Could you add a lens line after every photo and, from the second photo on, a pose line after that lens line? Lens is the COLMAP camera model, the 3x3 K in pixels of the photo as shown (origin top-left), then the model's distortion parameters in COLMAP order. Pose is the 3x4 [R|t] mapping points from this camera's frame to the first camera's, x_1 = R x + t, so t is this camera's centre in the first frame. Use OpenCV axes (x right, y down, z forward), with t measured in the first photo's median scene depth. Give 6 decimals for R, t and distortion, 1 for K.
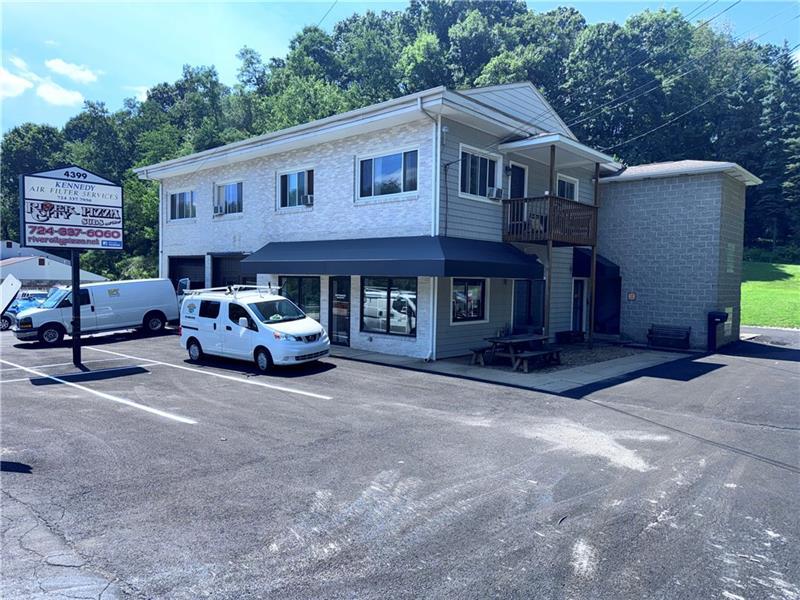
lens RADIAL K [[560.0, 0, 400.0], [0, 560.0, 300.0], [0, 0, 1]] dist [0.121978, -0.191709]
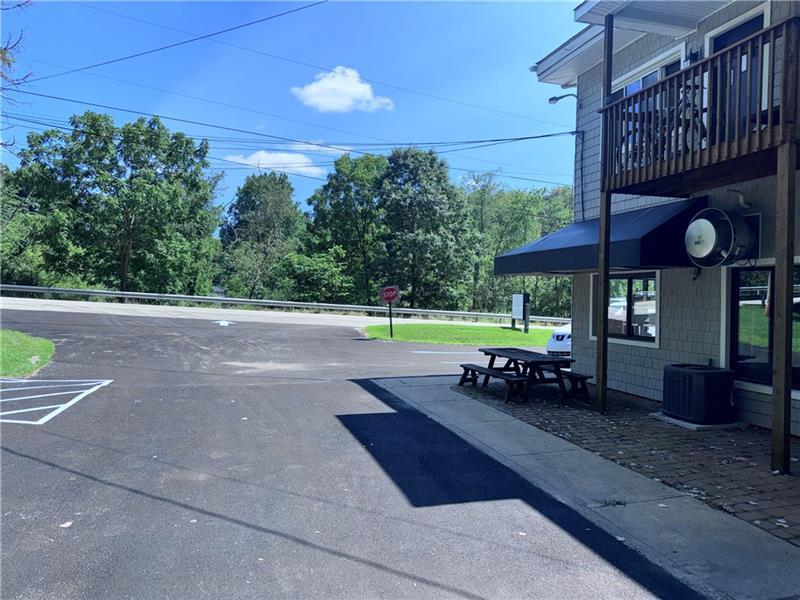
lens RADIAL K [[564.6, 0, 400.0], [0, 564.6, 300.0], [0, 0, 1]] dist [0.080394, -0.120234]
pose [[-0.513561, -0.019546, -0.857831, 0.708089], [-0.055442, 0.998407, 0.010442, 0.000049], [0.856260, 0.052922, -0.513826, 0.962625]]
